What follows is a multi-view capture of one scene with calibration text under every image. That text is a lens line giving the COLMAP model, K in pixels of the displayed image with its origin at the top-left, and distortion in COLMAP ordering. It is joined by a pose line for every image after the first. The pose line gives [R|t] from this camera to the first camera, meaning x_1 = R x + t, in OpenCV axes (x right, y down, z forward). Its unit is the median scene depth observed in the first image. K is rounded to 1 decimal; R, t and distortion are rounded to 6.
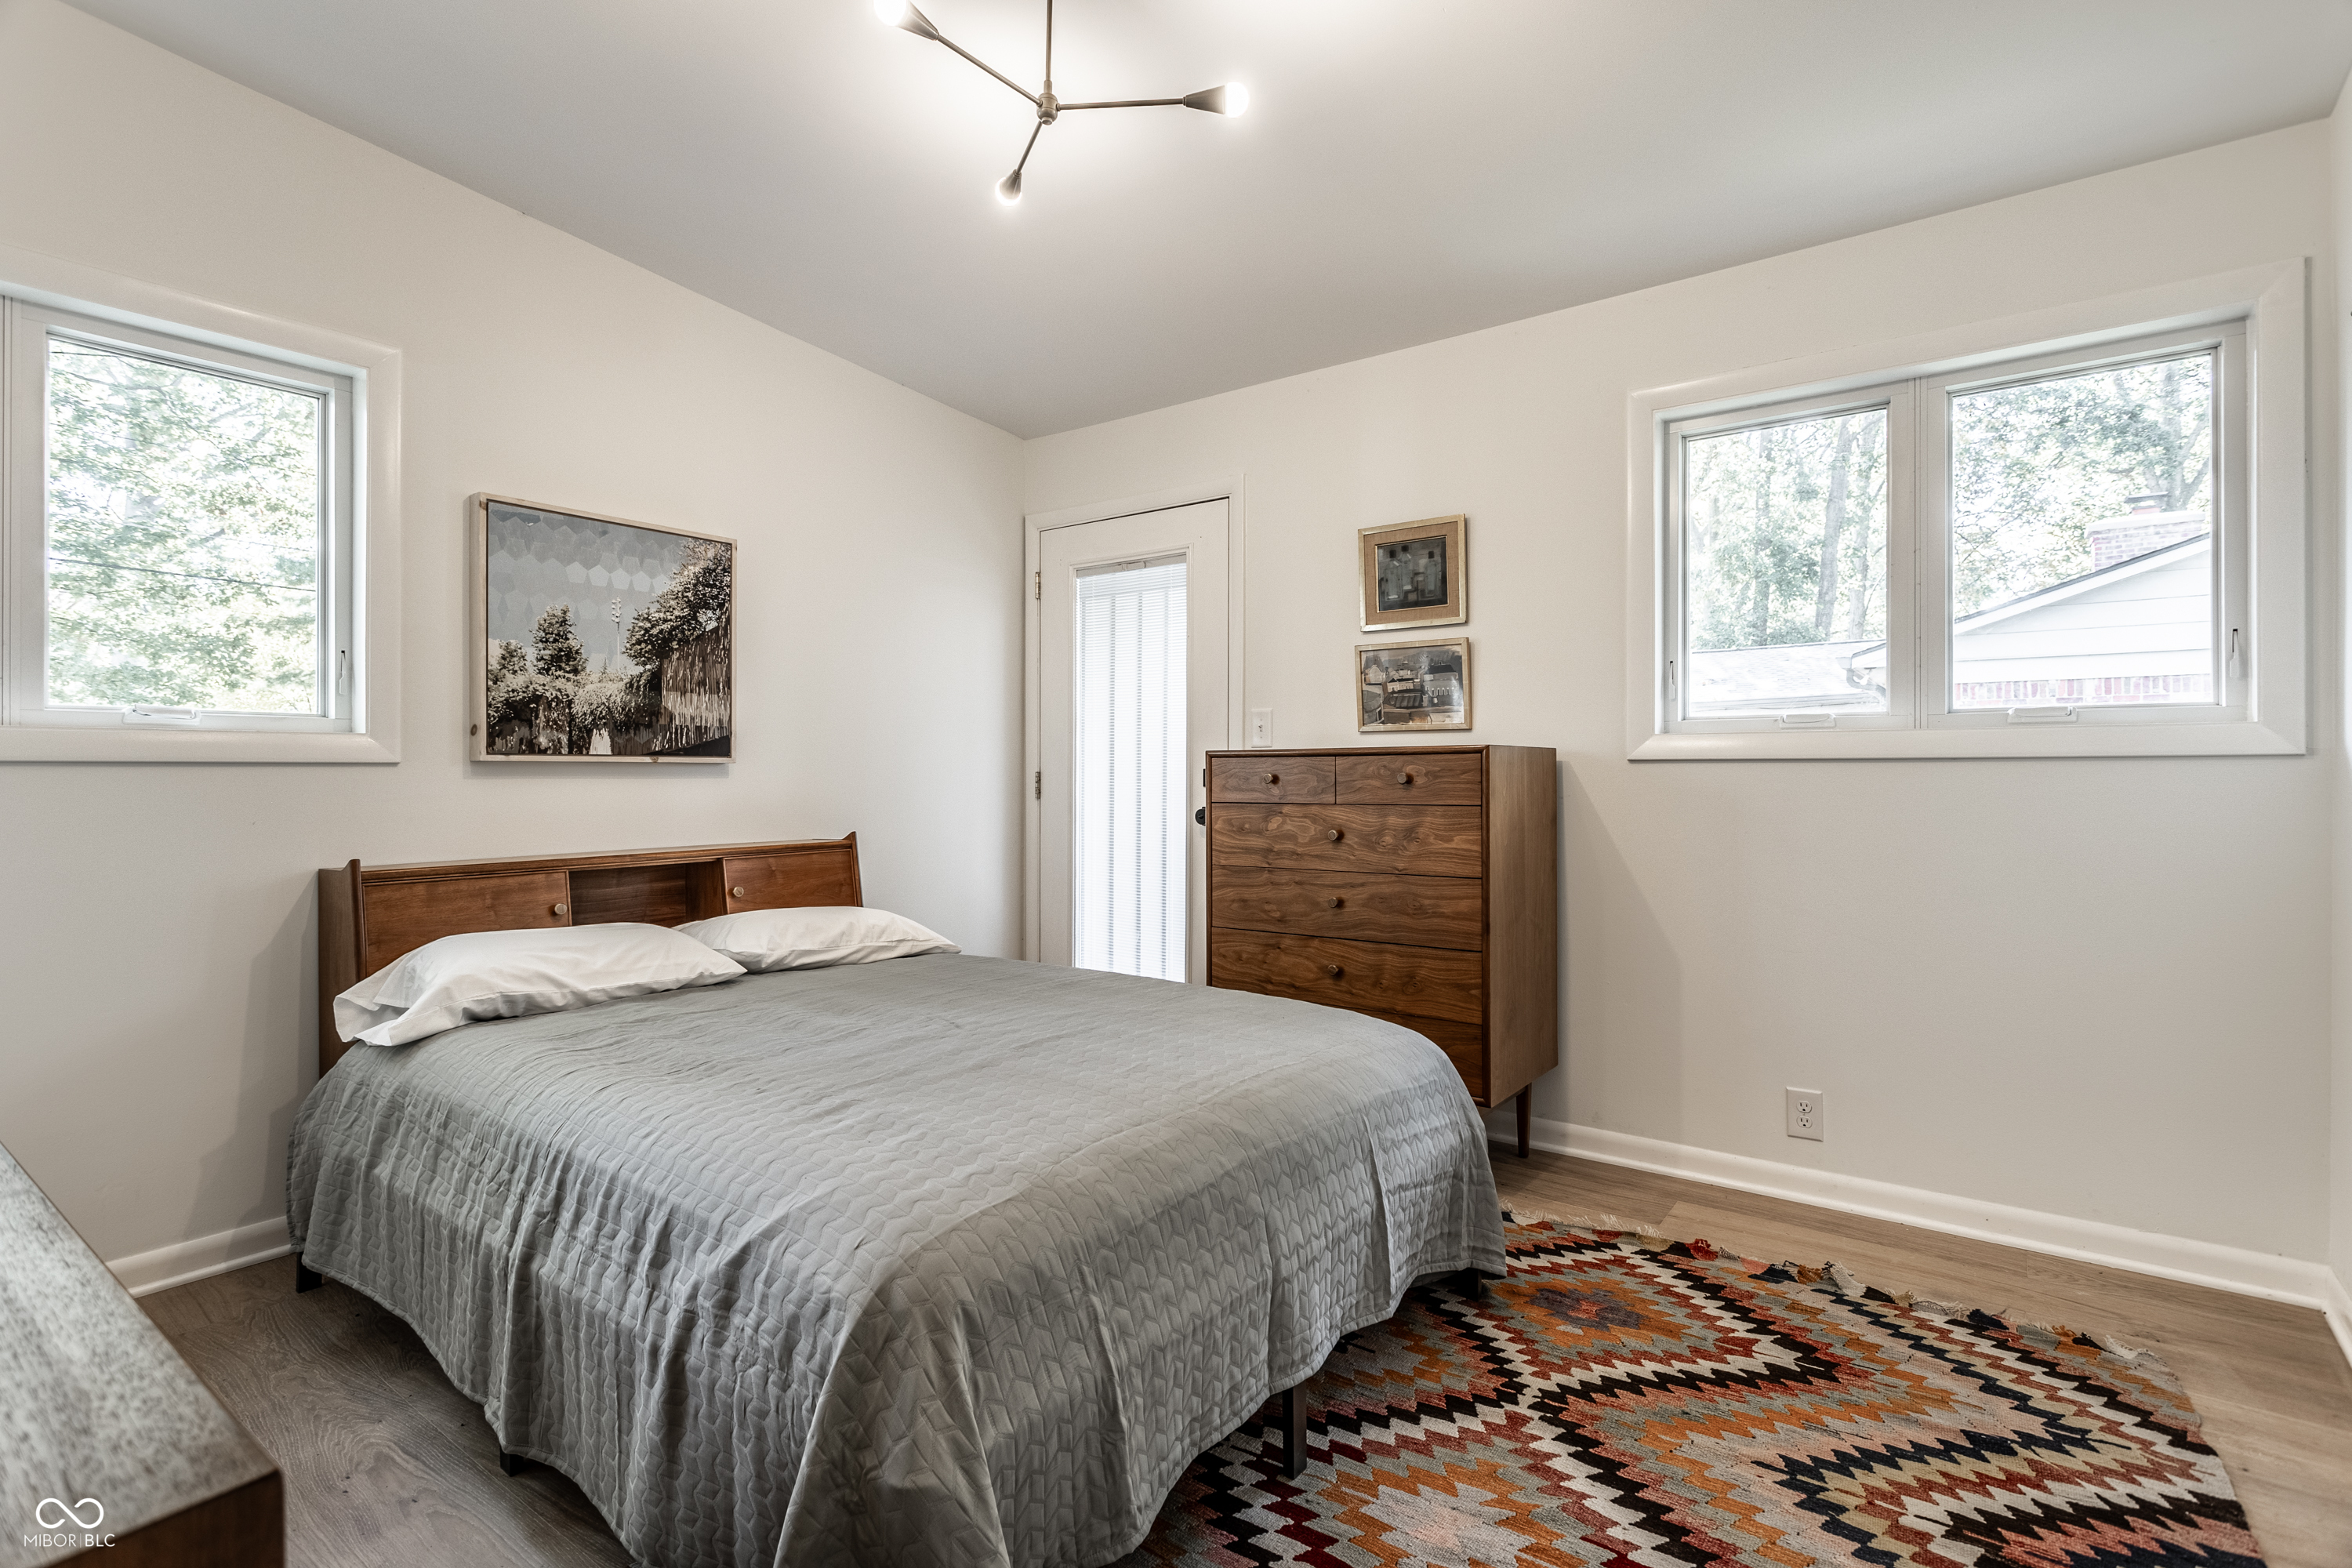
lens RADIAL K [[1116.7, 0, 1176.0], [0, 1116.7, 784.0], [0, 0, 1]] dist [0.001381, 0.000354]
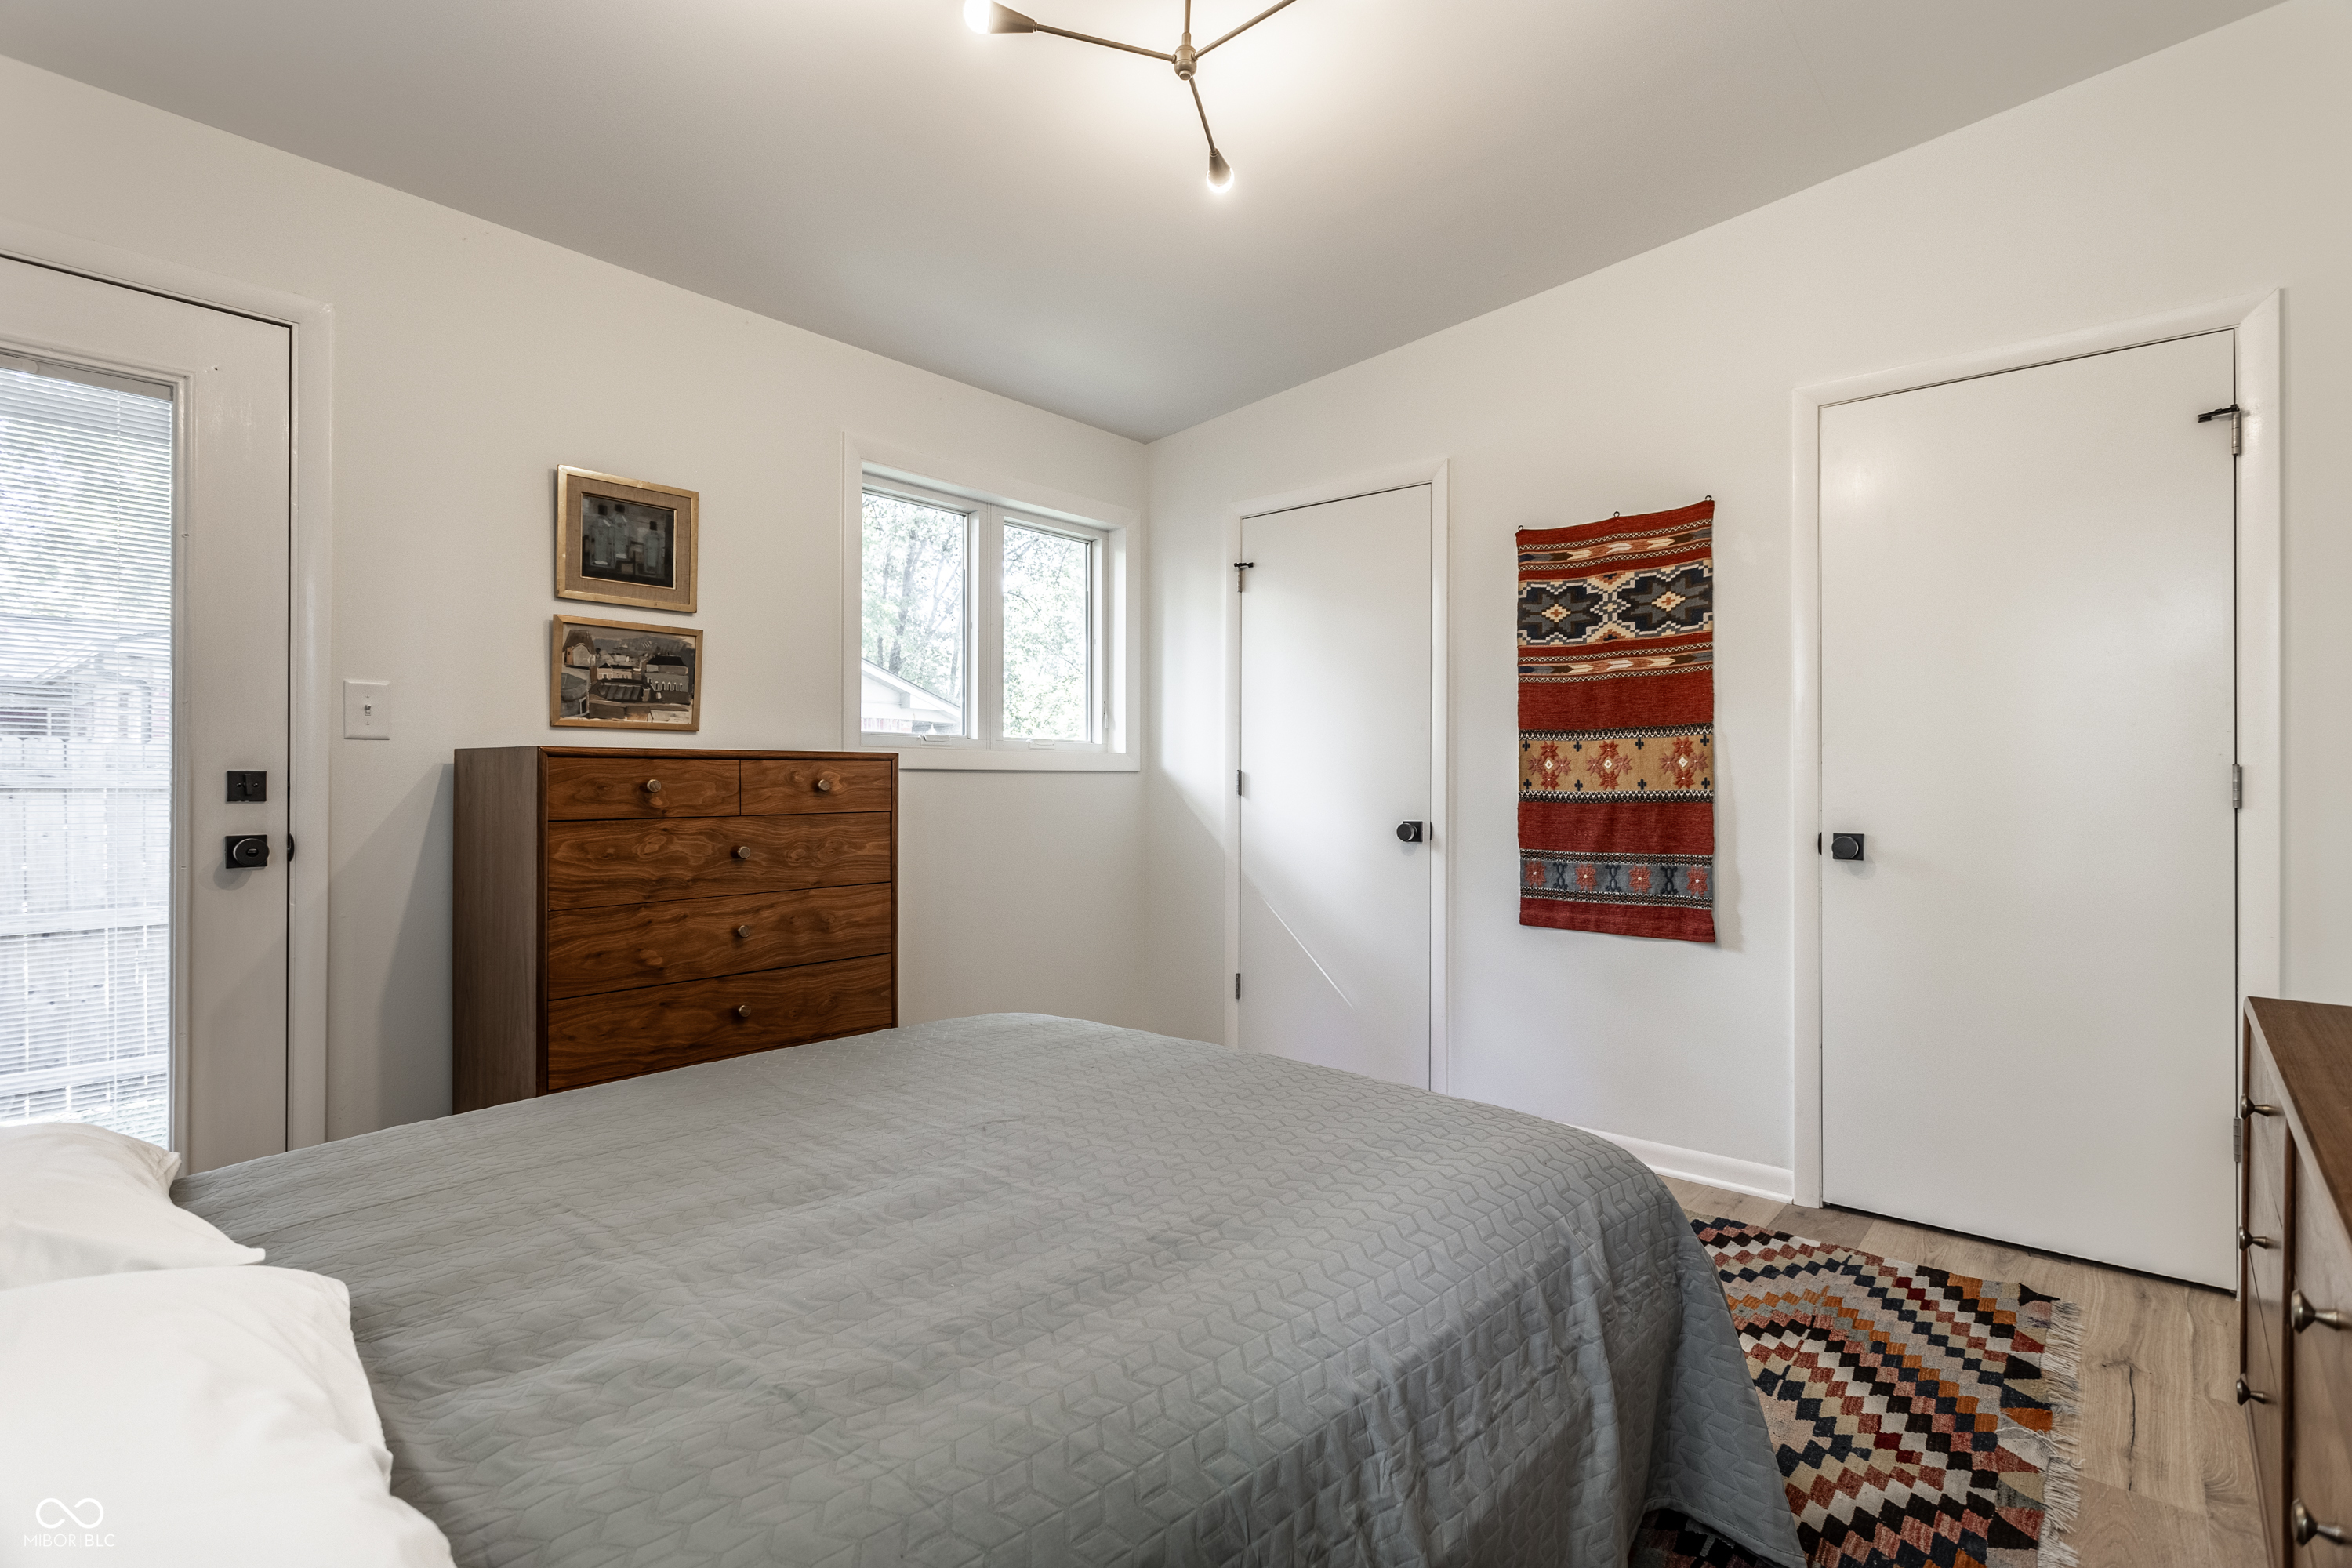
lens RADIAL K [[1116.7, 0, 1176.0], [0, 1116.7, 784.0], [0, 0, 1]] dist [0.001381, 0.000354]
pose [[0.069811, -0.002205, 0.997558, -0.607628], [0.009065, 0.999958, 0.001576, -0.004061], [-0.997519, 0.008933, 0.069828, 0.545517]]
